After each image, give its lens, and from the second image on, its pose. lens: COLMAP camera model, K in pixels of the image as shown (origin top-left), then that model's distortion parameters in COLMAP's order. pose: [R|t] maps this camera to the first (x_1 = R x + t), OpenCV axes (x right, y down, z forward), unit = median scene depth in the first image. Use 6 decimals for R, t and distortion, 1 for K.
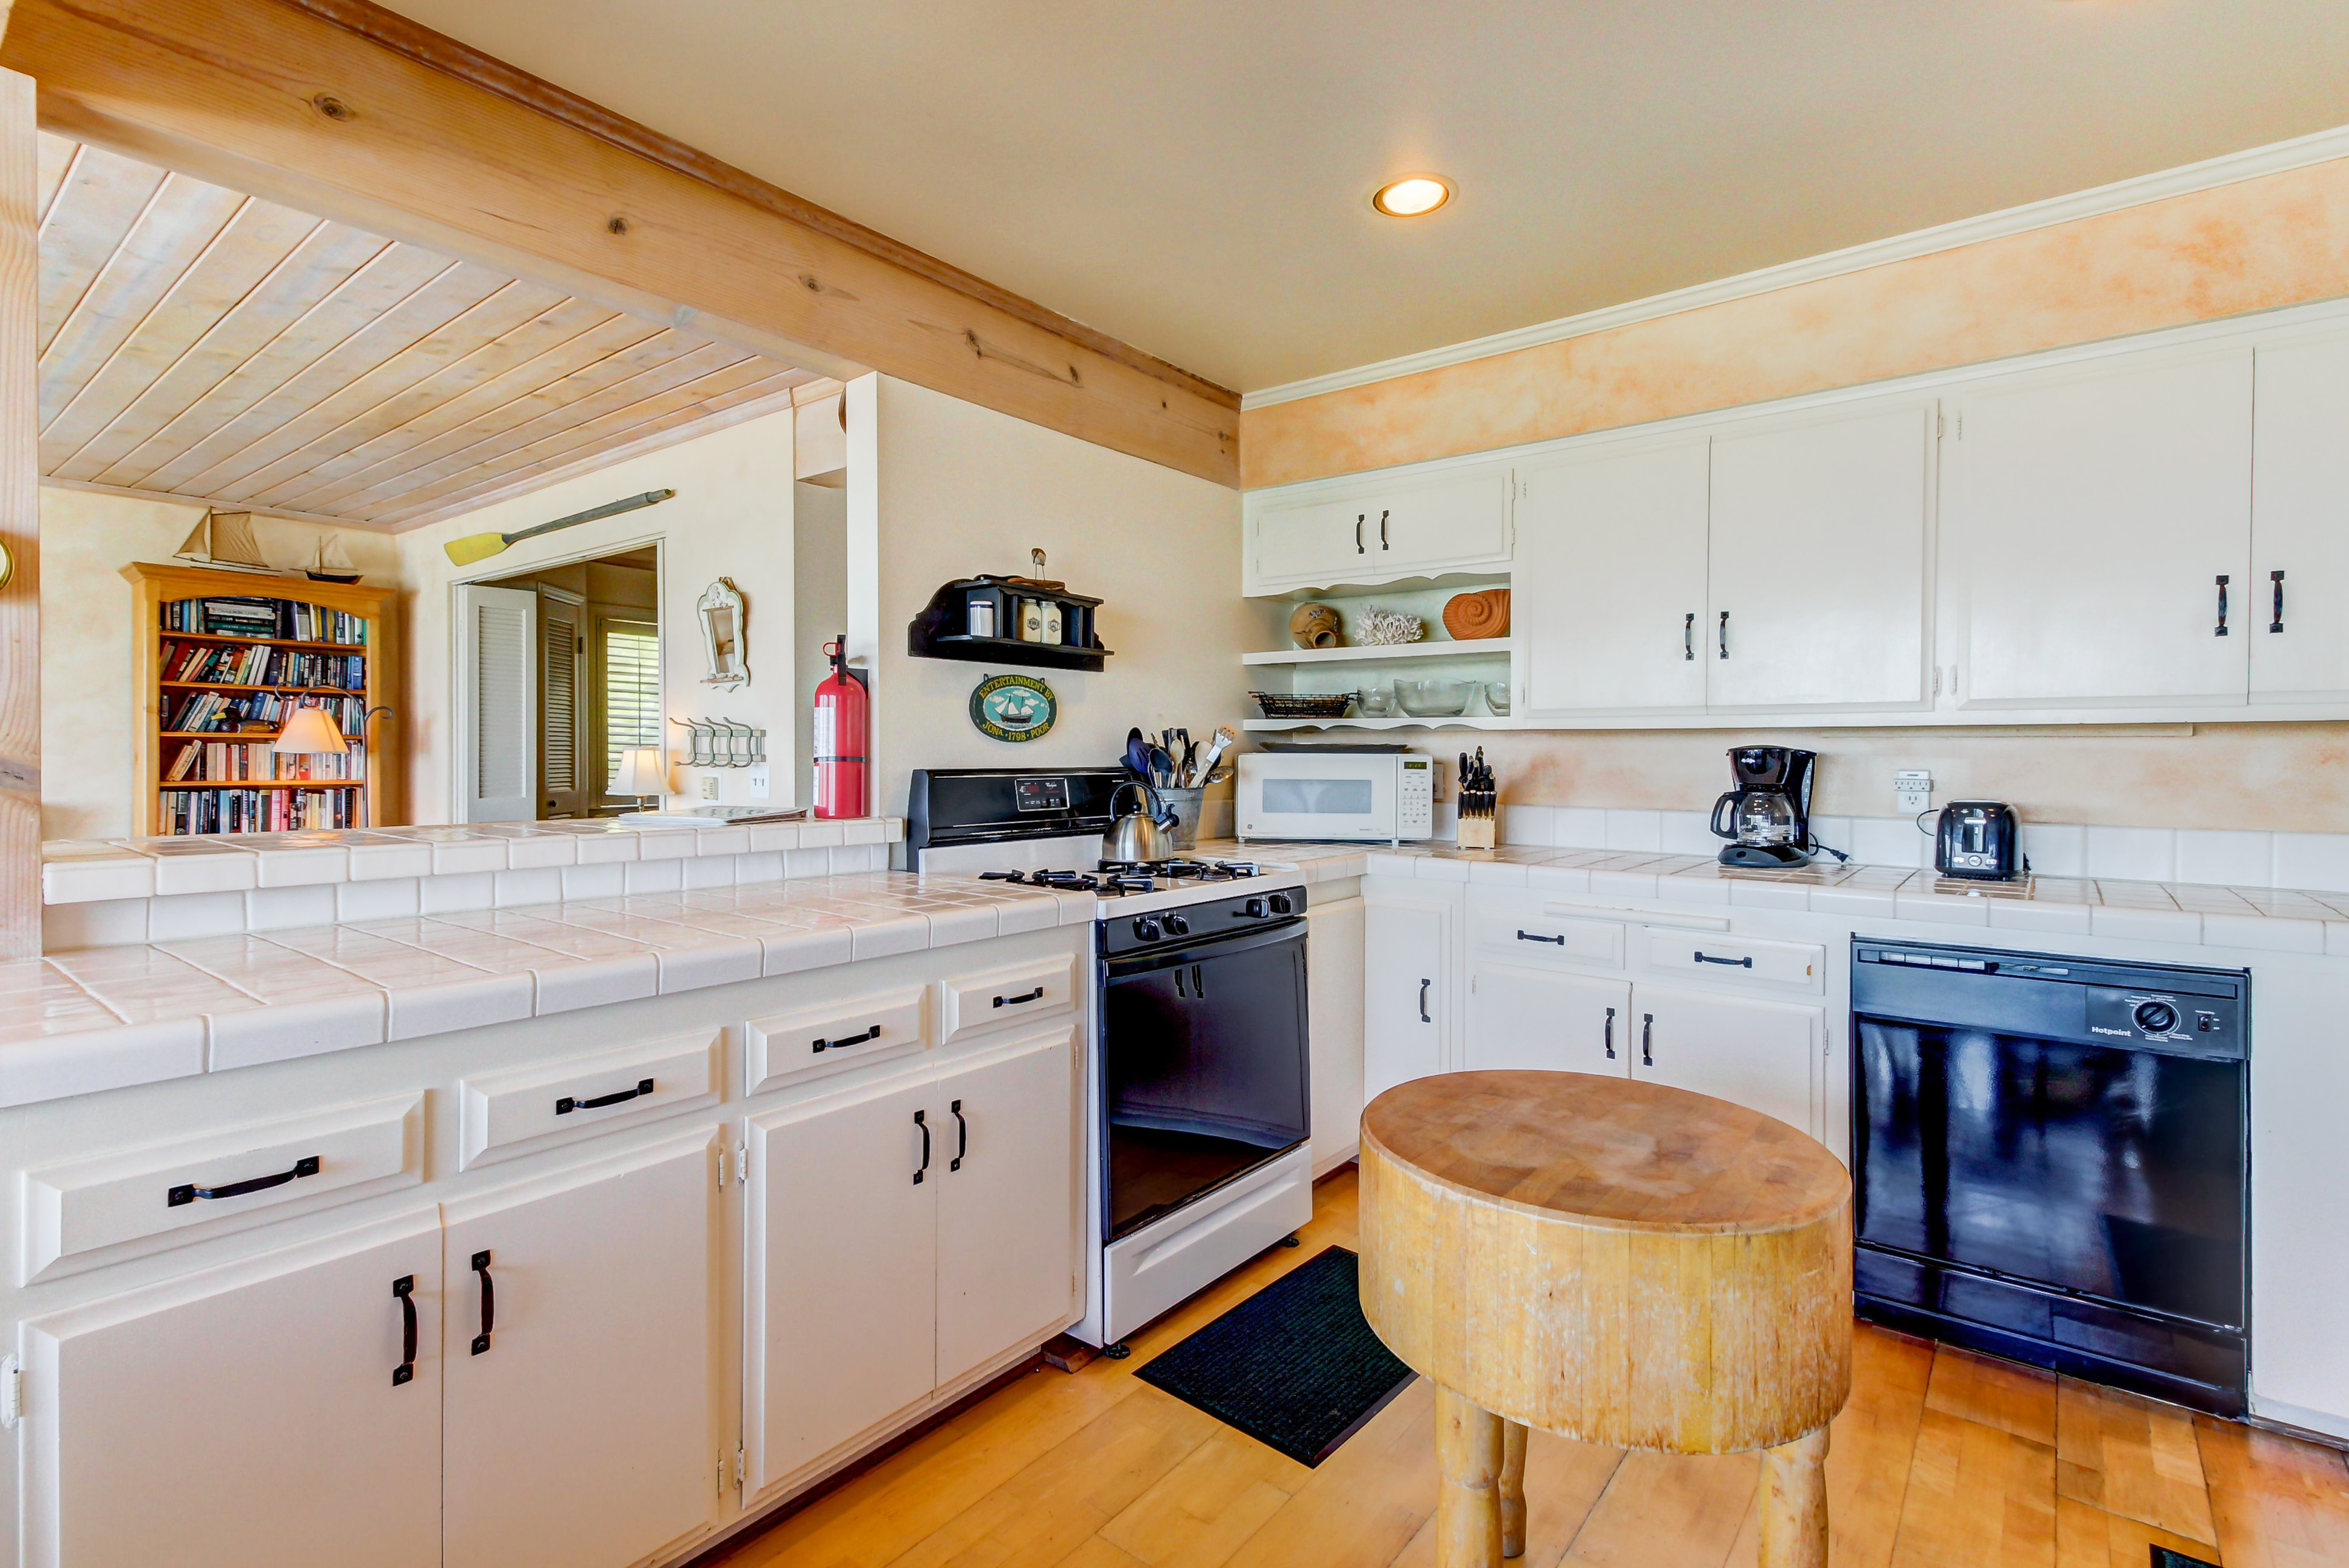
lens RADIAL K [[1091.1, 0, 1188.6], [0, 1091.1, 757.8], [0, 0, 1]] dist [0.038133, -0.013727]
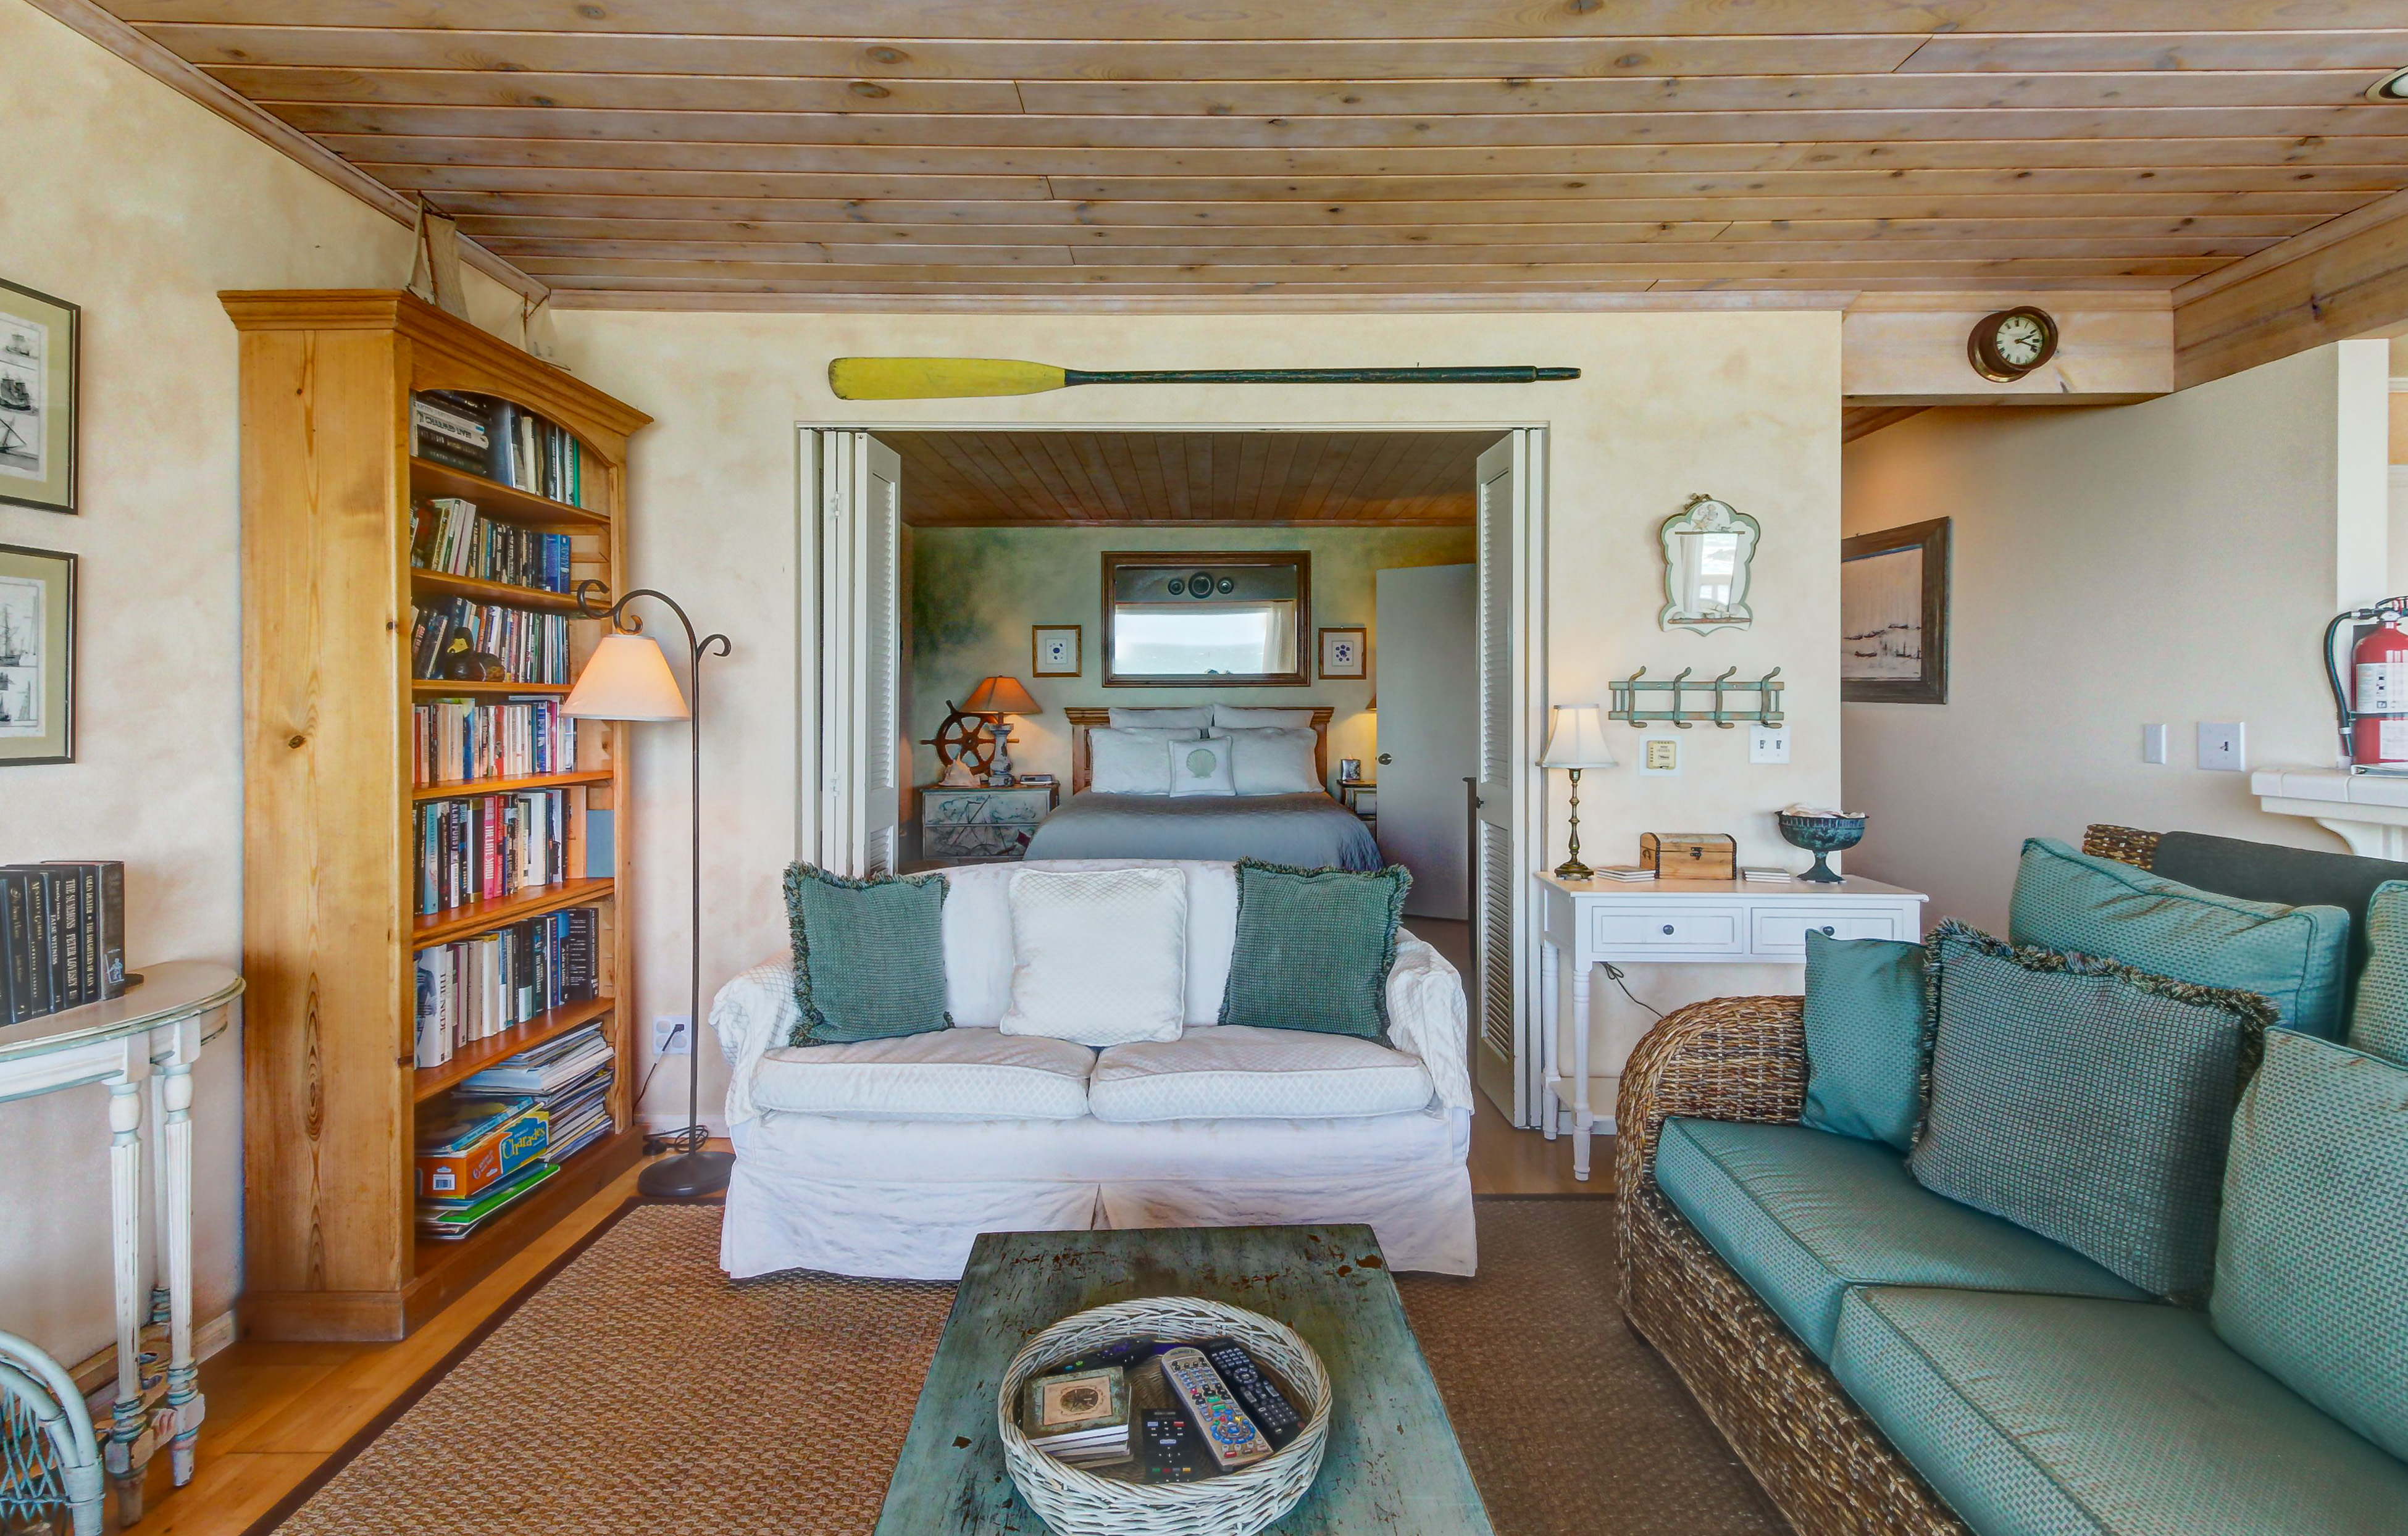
lens RADIAL K [[1147.8, 0, 1265.7], [0, 1147.8, 706.1], [0, 0, 1]] dist [0.021990, 0.000274]
pose [[0.773791, -0.009886, 0.633364, -1.520745], [0.011426, 0.999933, 0.001649, -0.015076], [-0.633338, 0.005961, 0.773852, 0.674149]]
